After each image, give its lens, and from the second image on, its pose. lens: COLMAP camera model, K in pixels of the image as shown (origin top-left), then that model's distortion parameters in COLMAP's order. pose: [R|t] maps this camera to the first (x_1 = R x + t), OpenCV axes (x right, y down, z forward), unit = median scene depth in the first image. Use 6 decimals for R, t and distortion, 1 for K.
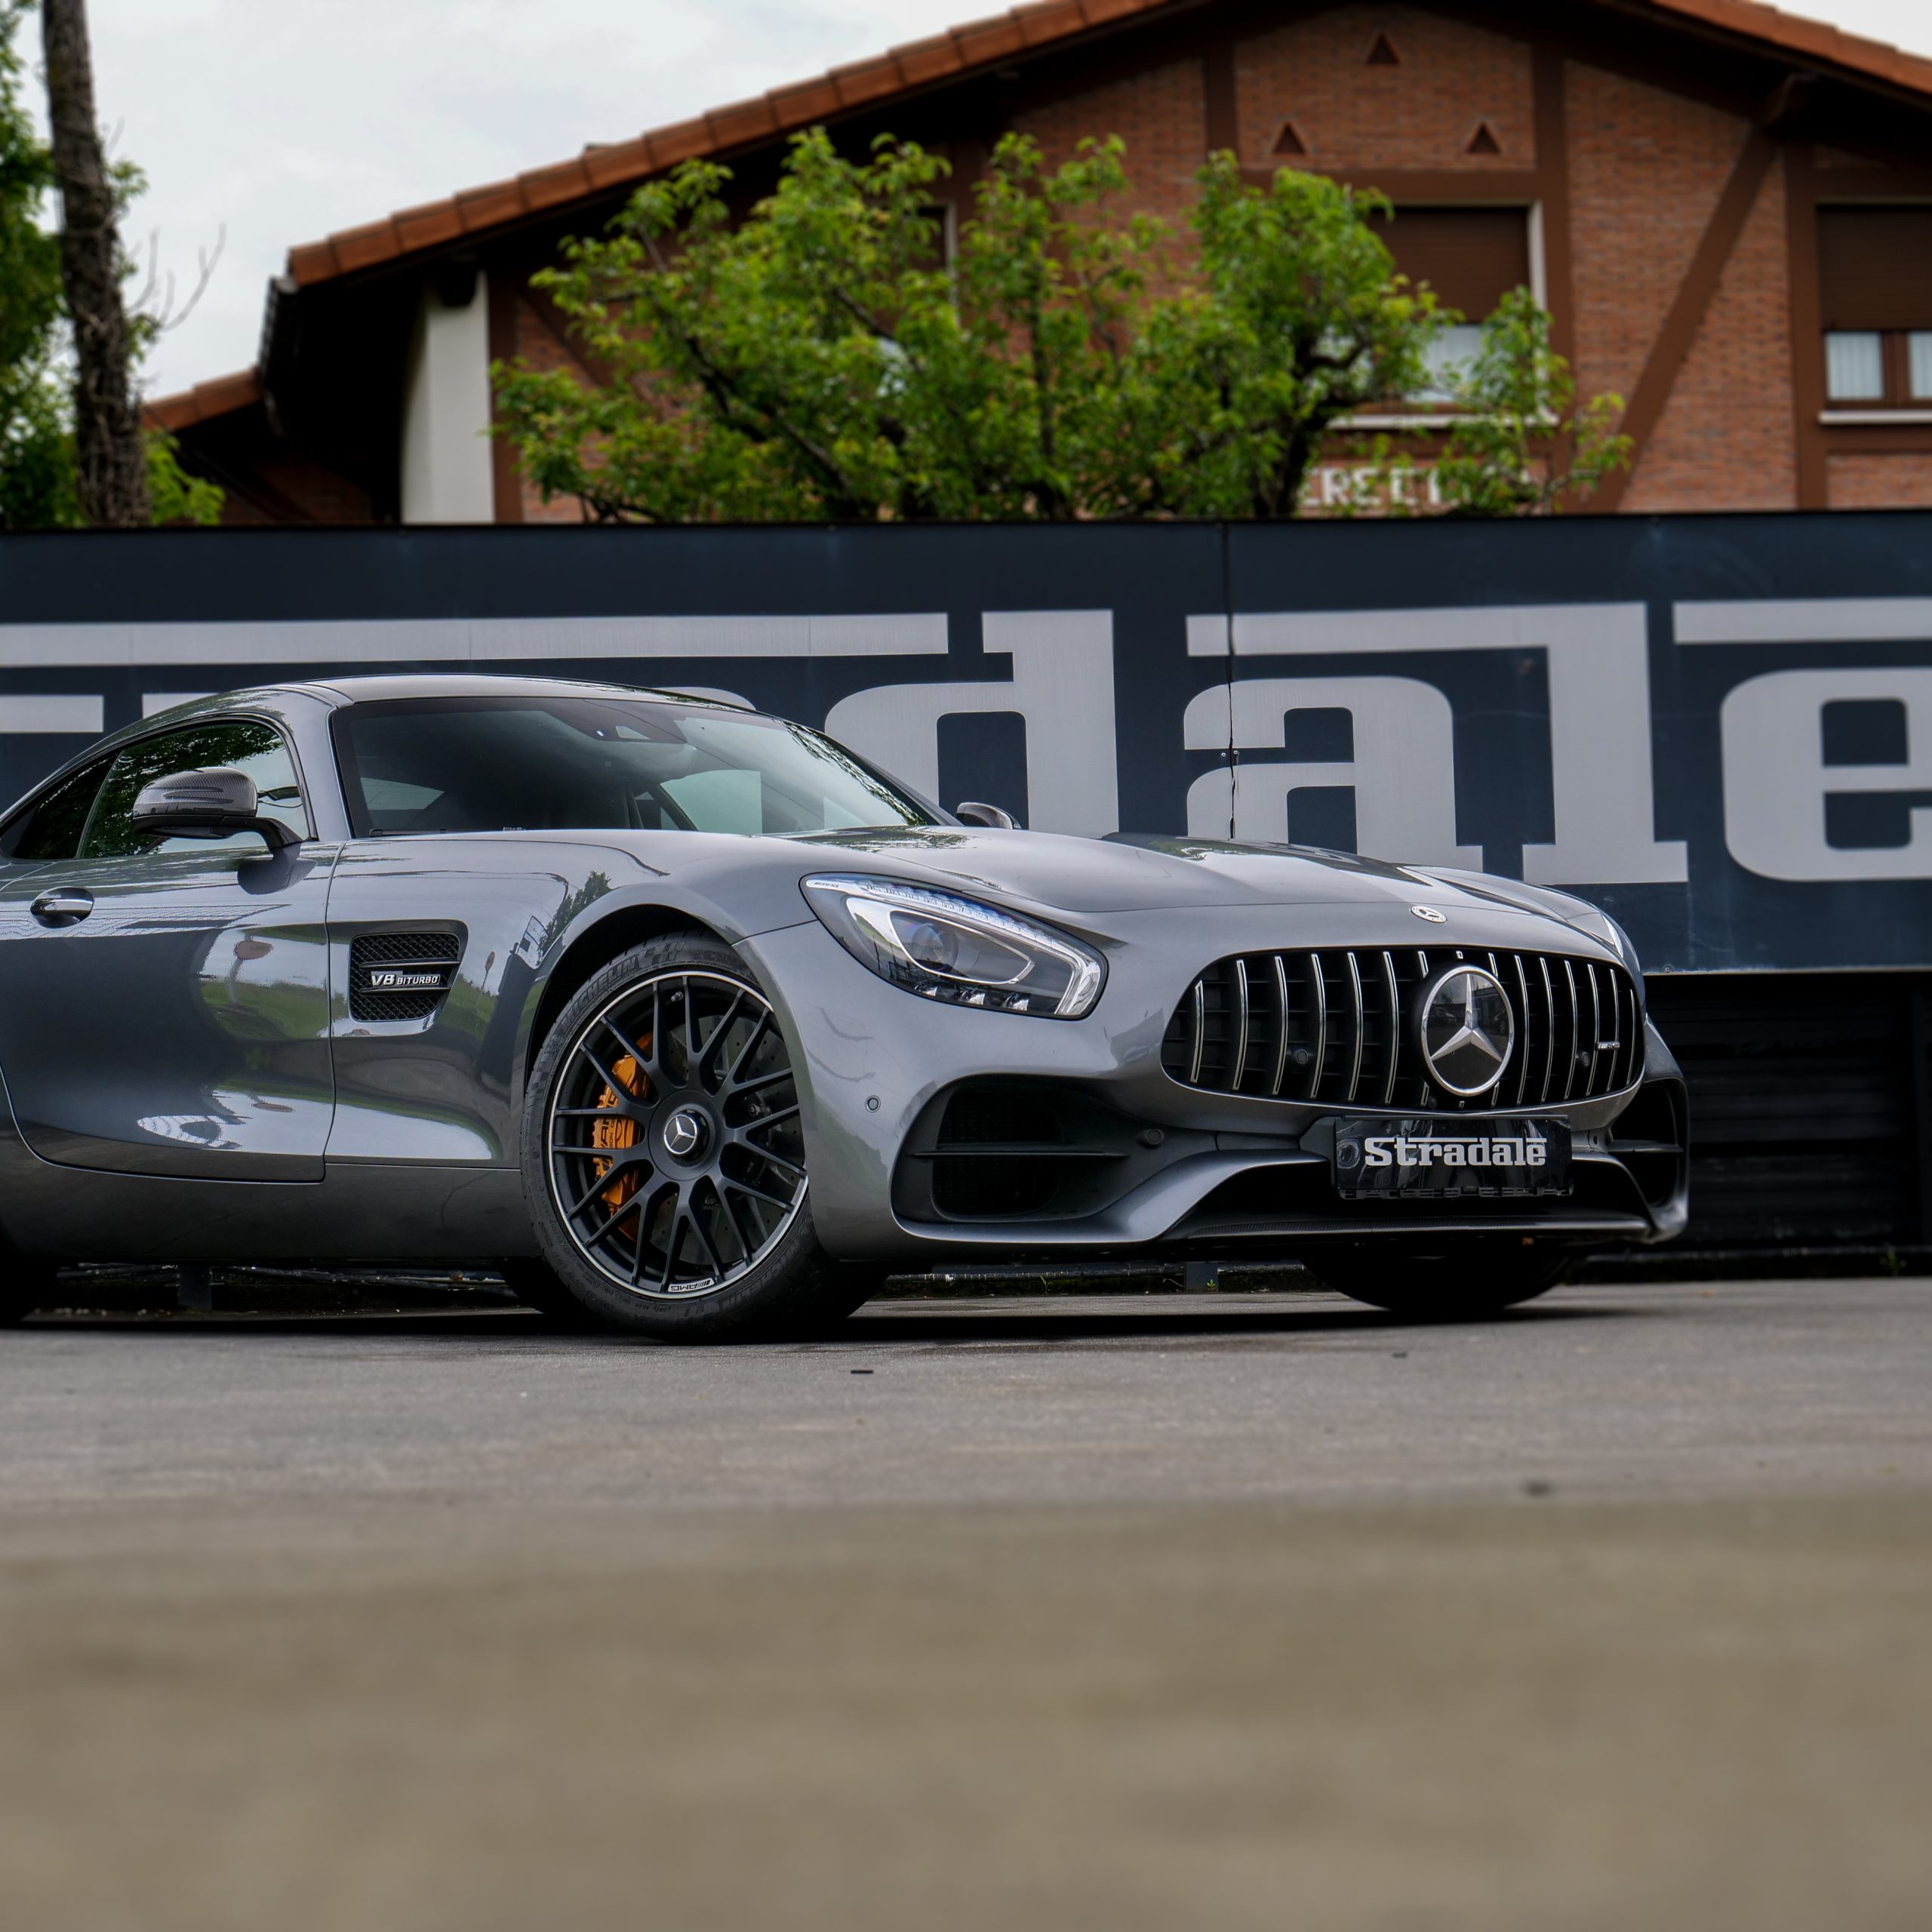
lens RADIAL K [[5002.4, 0, 894.4], [0, 5002.4, 963.0], [0, 0, 1]] dist [0.007010, -0.073687]
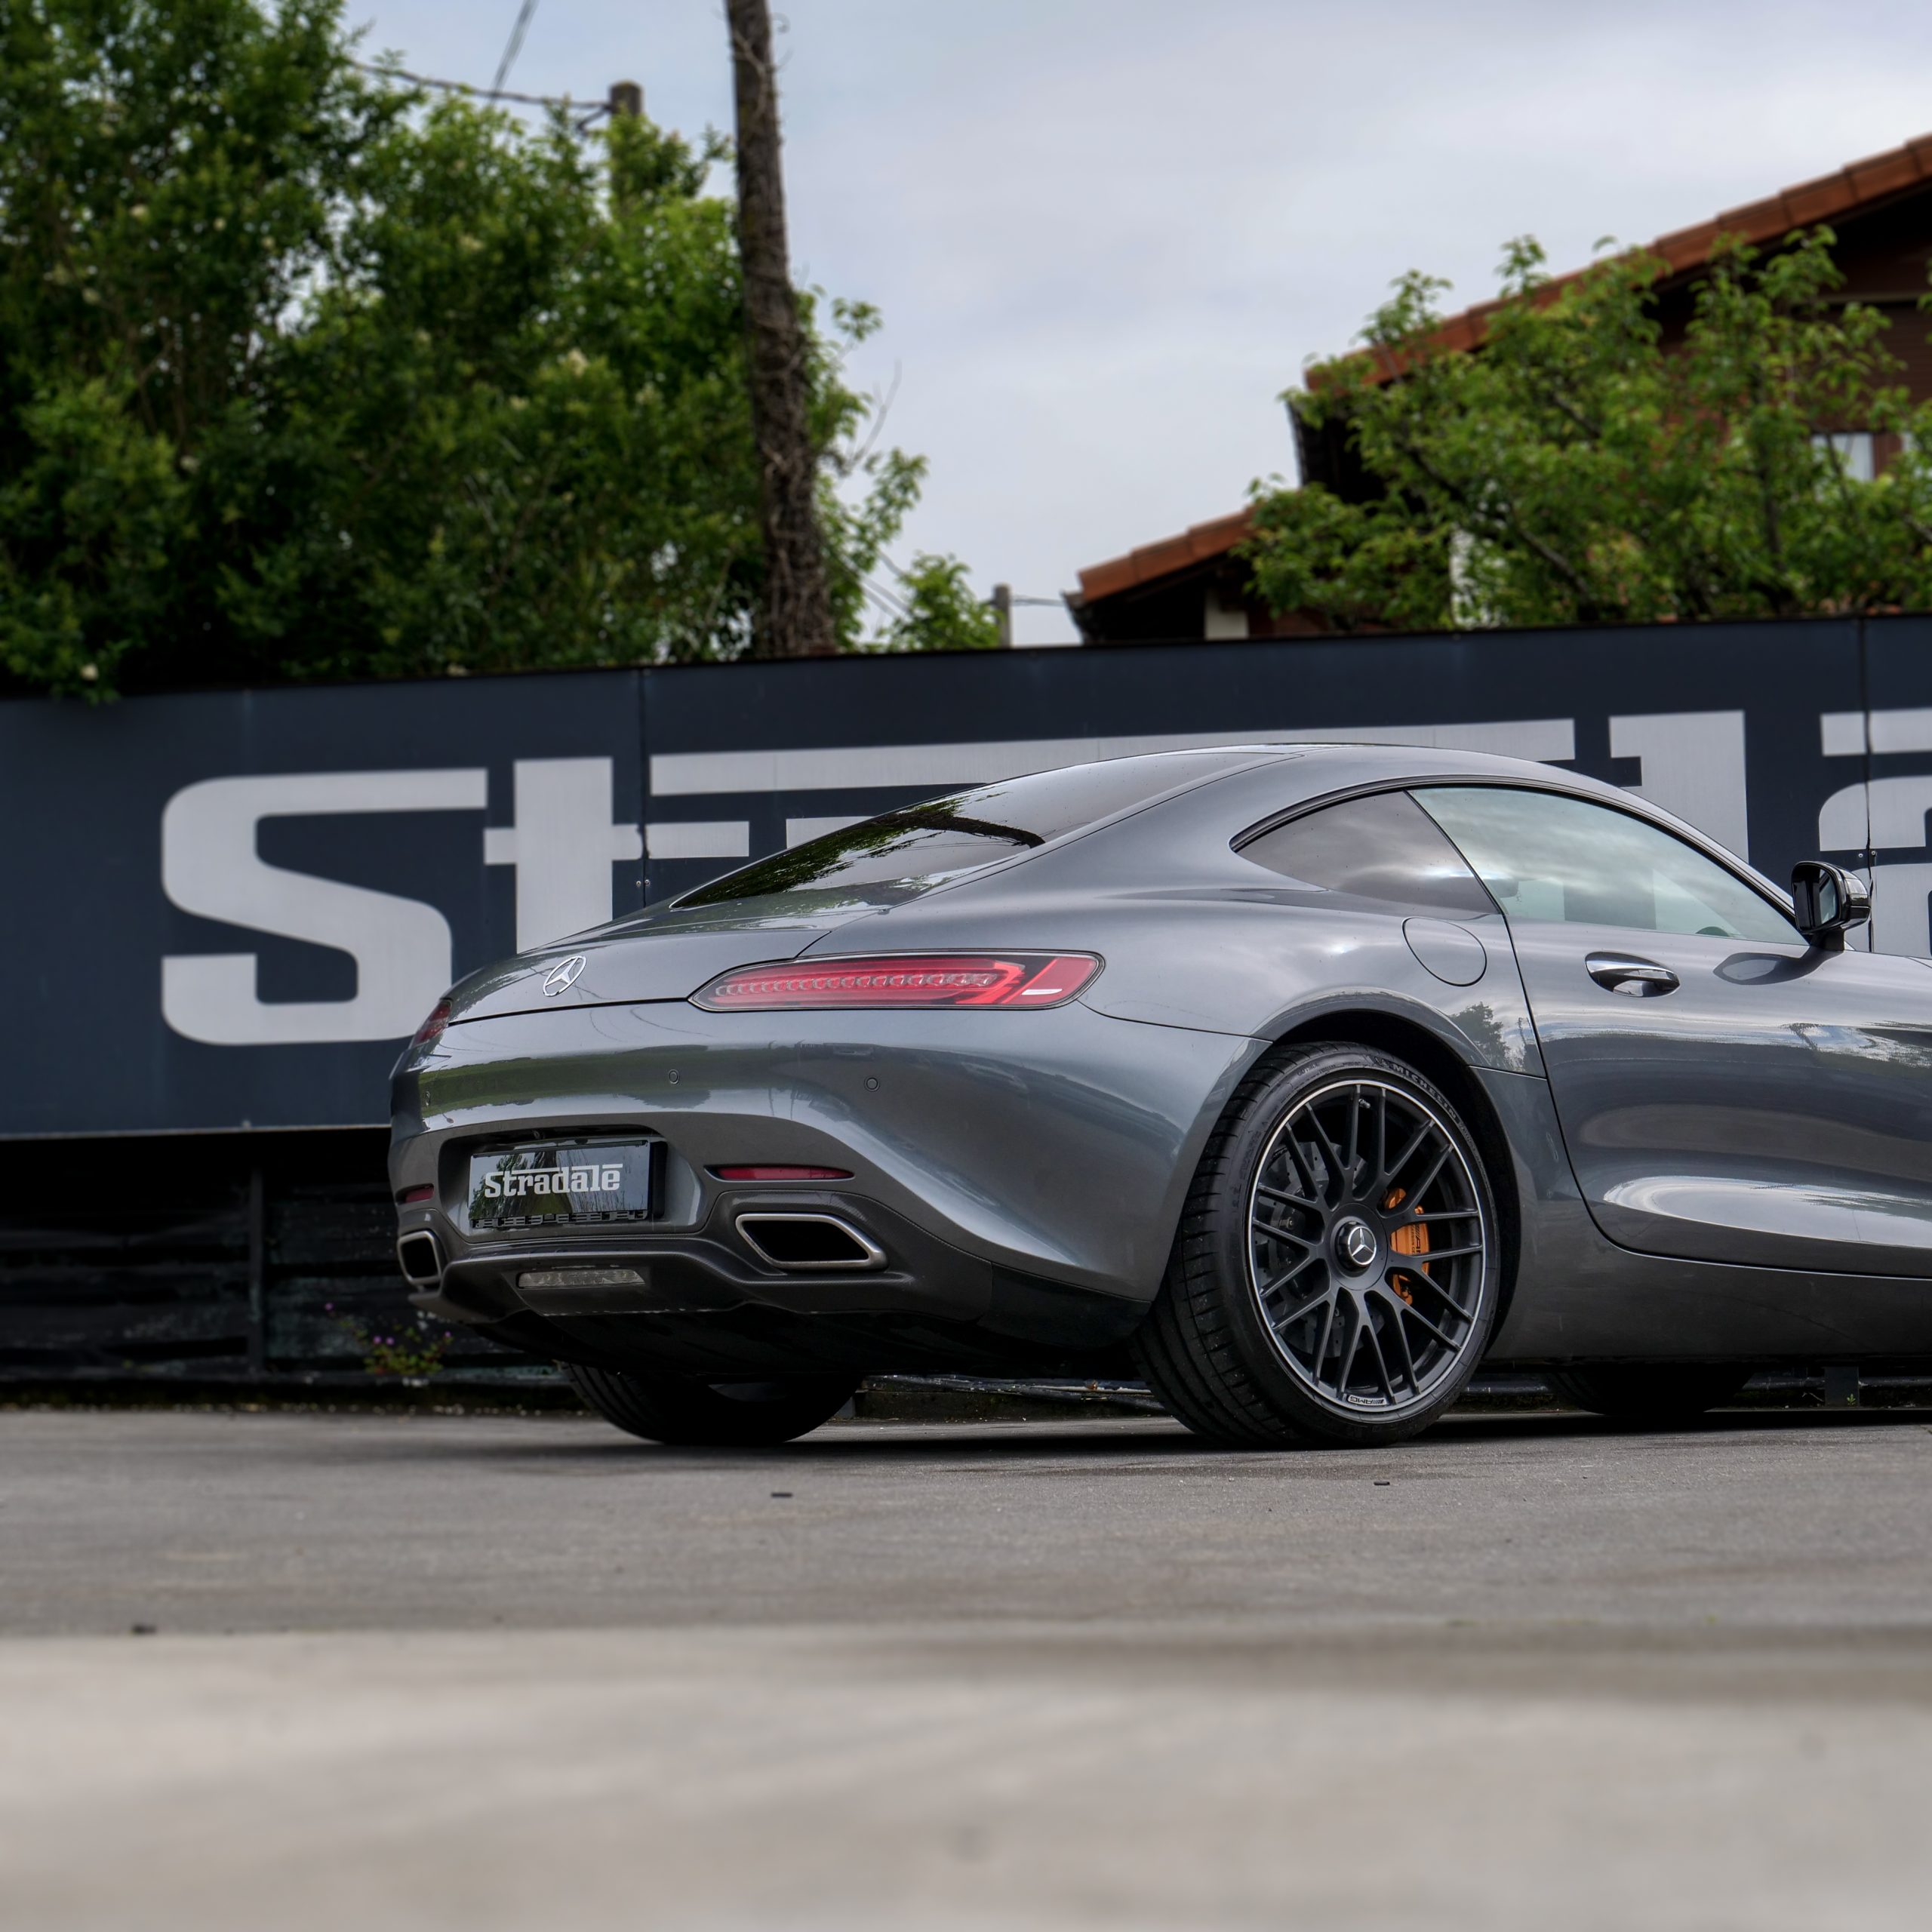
lens RADIAL K [[4930.5, 0, 916.0], [0, 4930.5, 957.3], [0, 0, 1]] dist [0.008101, -0.129204]
pose [[0.966977, -0.015023, -0.254421, 0.125733], [0.009498, 0.999692, -0.022930, -0.001469], [0.254687, 0.019756, 0.966822, 0.022012]]
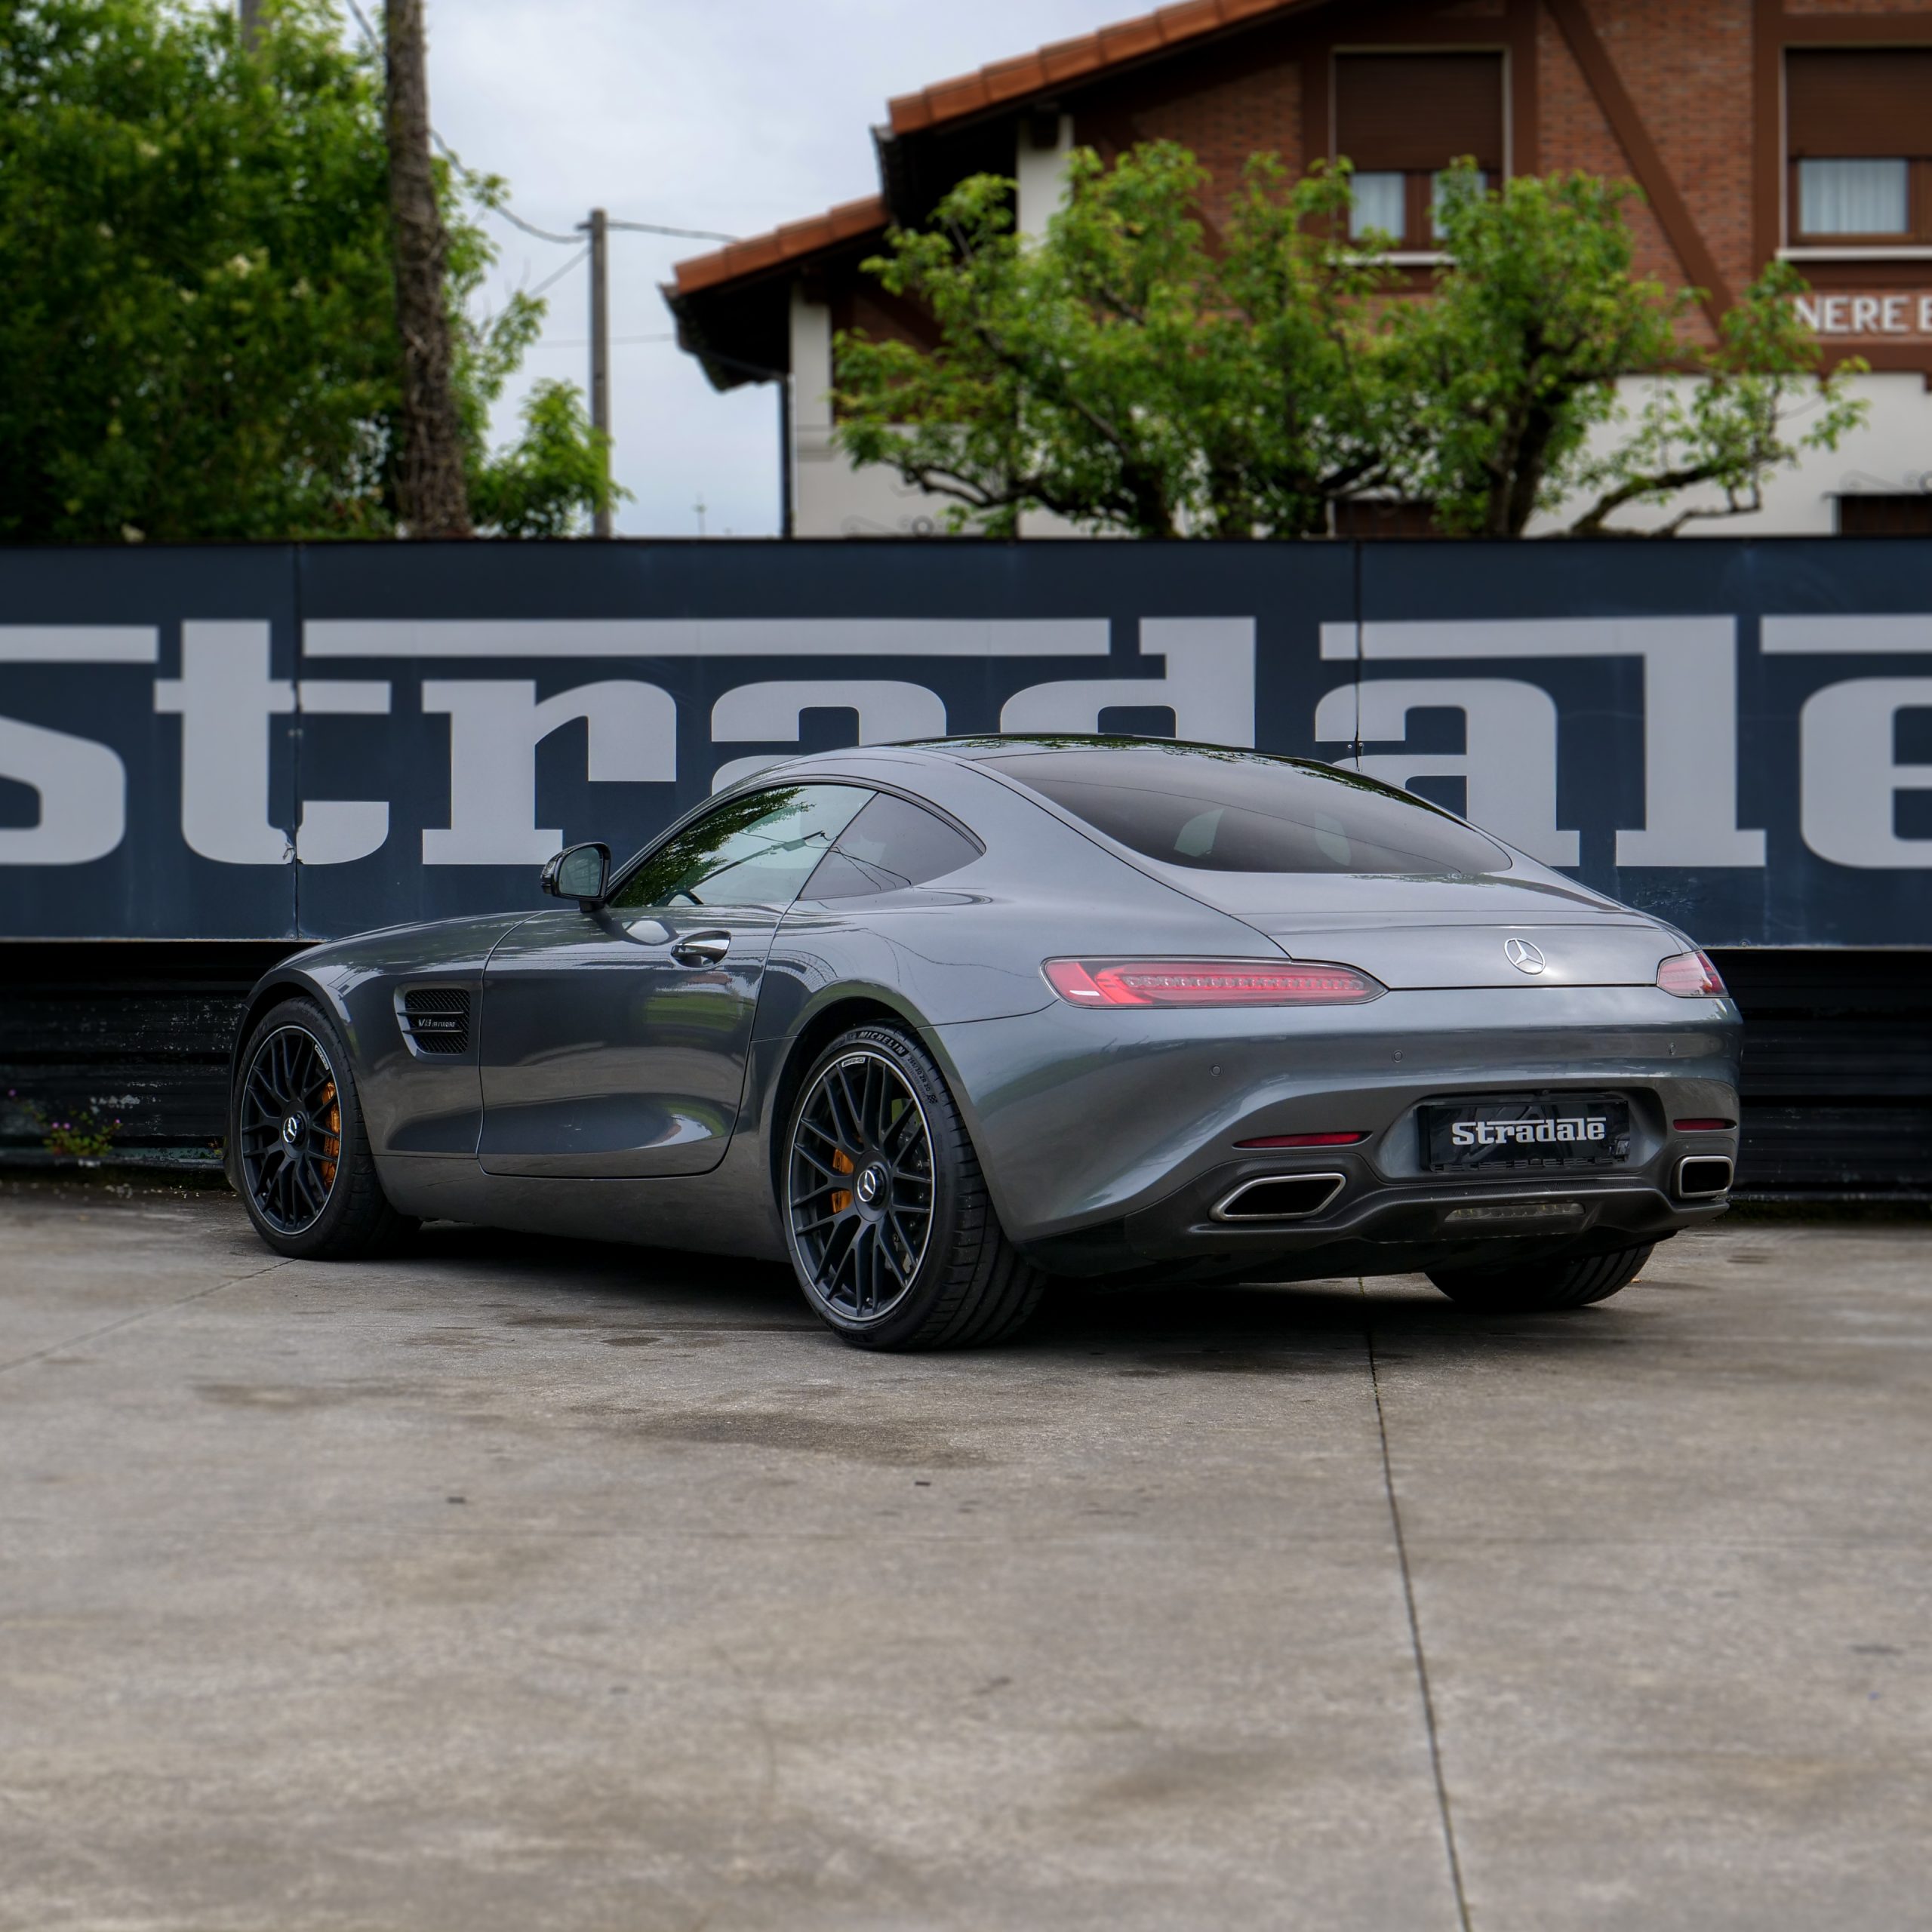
lens RADIAL K [[4699.6, 0, 907.0], [0, 4699.6, 965.9], [0, 0, 1]] dist [-0.012817, -0.012616]
pose [[0.985190, 0.028239, -0.169123, 0.141642], [-0.015691, 0.997054, 0.075075, -0.067193], [0.170745, -0.071310, 0.982731, -0.068312]]
